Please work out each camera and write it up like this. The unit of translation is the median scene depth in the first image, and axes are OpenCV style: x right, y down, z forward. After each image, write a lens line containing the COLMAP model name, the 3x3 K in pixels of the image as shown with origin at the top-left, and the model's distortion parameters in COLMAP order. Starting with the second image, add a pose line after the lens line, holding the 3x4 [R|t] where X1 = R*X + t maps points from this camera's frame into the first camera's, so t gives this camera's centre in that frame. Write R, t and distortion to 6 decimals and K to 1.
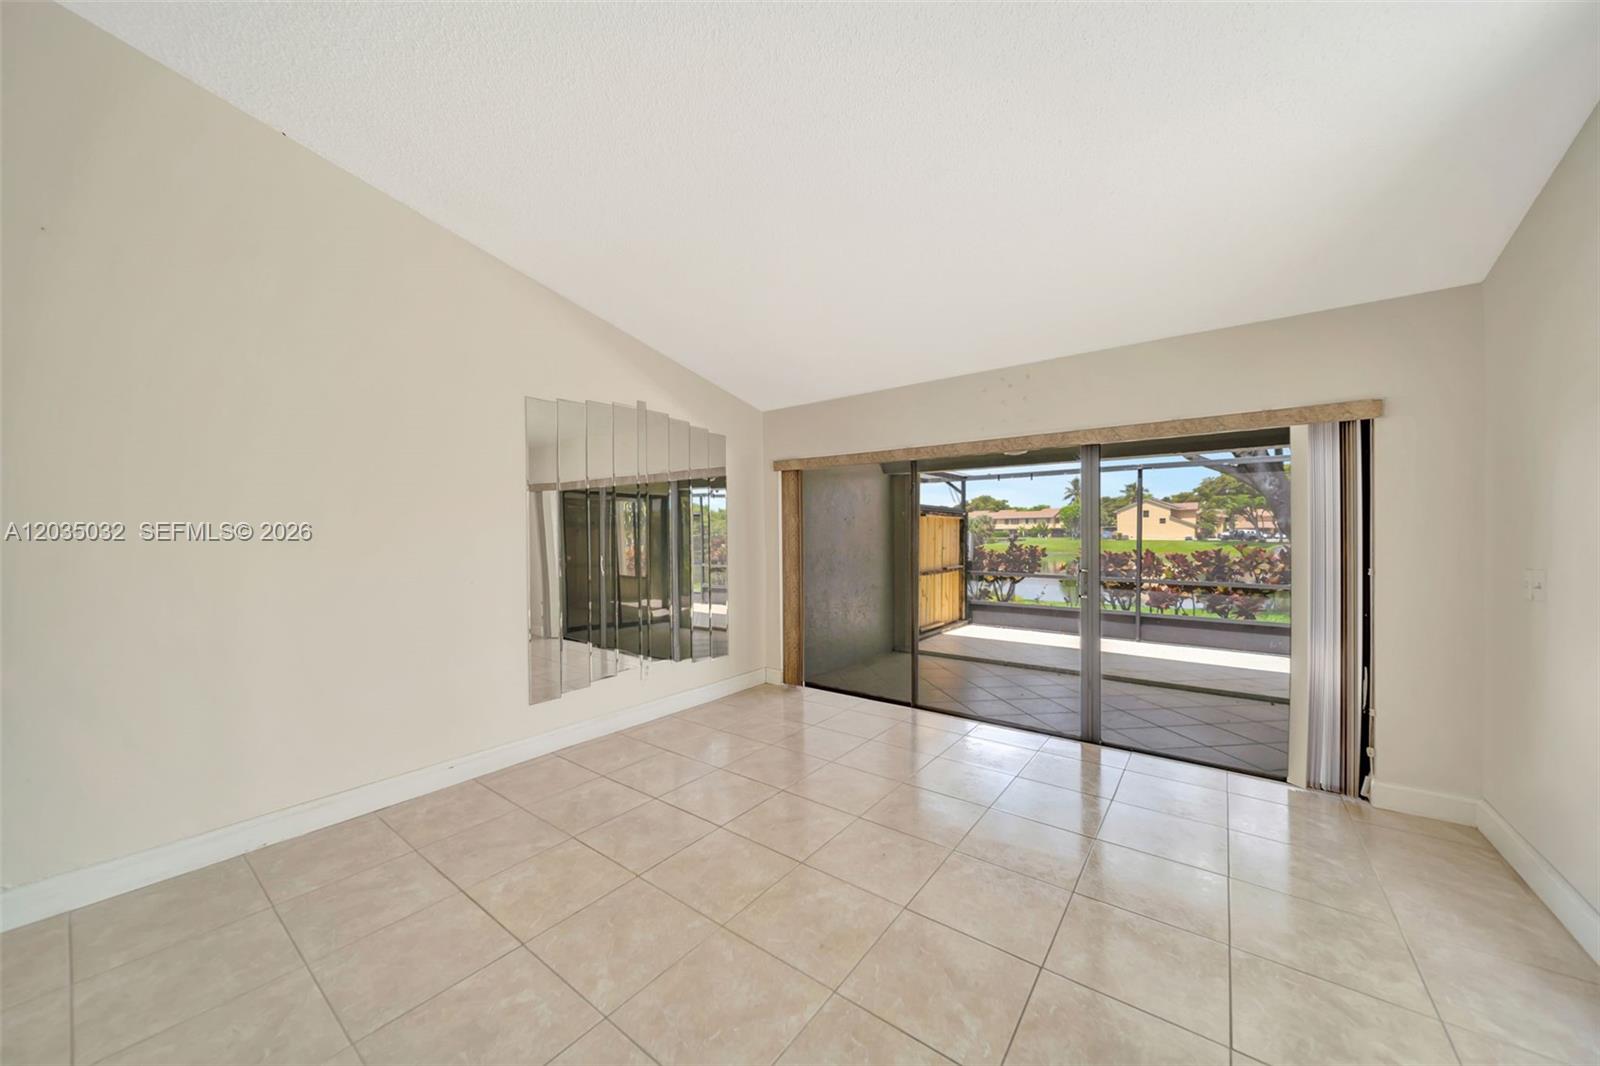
lens RADIAL K [[562.8, 0, 785.7], [0, 562.8, 536.1], [0, 0, 1]] dist [-0.001235, -0.000027]
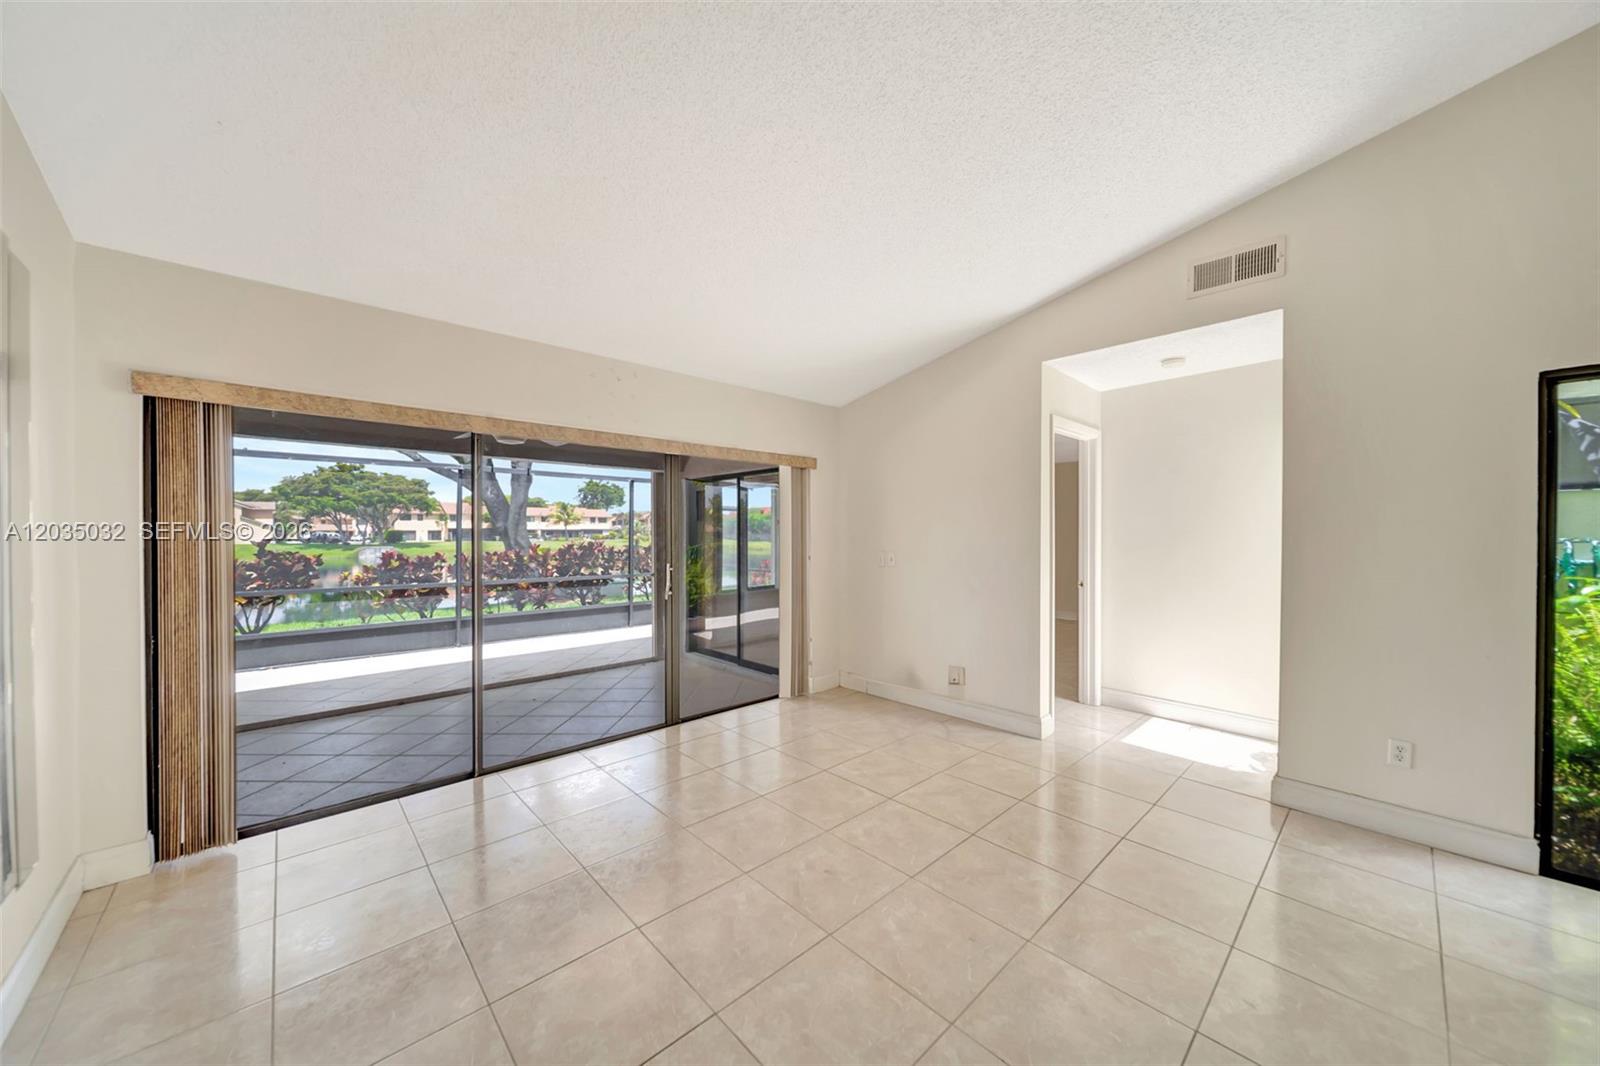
lens RADIAL K [[562.8, 0, 795.6], [0, 562.8, 537.6], [0, 0, 1]] dist [-0.001235, -0.000027]
pose [[0.173657, -0.004293, 0.984797, -0.196958], [0.006272, 0.999975, 0.003253, -0.000018], [-0.984786, 0.005612, 0.173679, 0.226901]]
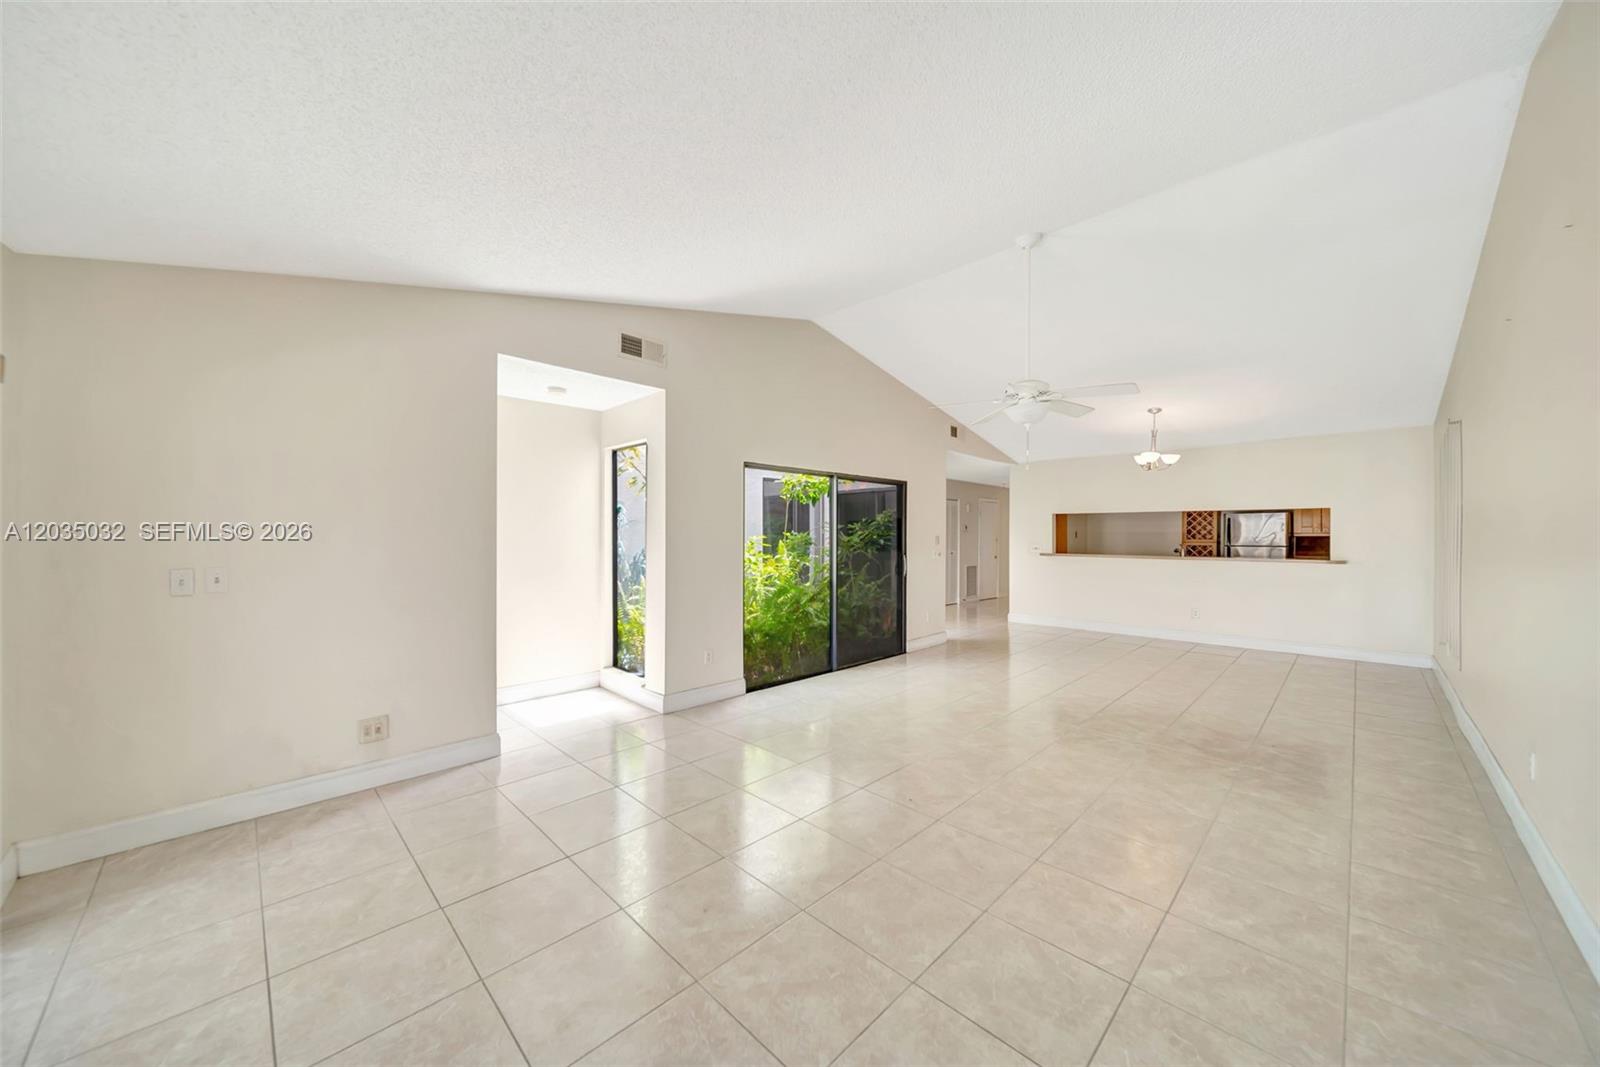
lens RADIAL K [[562.8, 0, 791.9], [0, 562.8, 536.3], [0, 0, 1]] dist [-0.001235, -0.000027]
pose [[-0.990479, 0.003881, 0.137612, -0.018918], [0.004195, 0.999989, 0.001986, 0.000121], [-0.137603, 0.002544, -0.990484, 0.468478]]
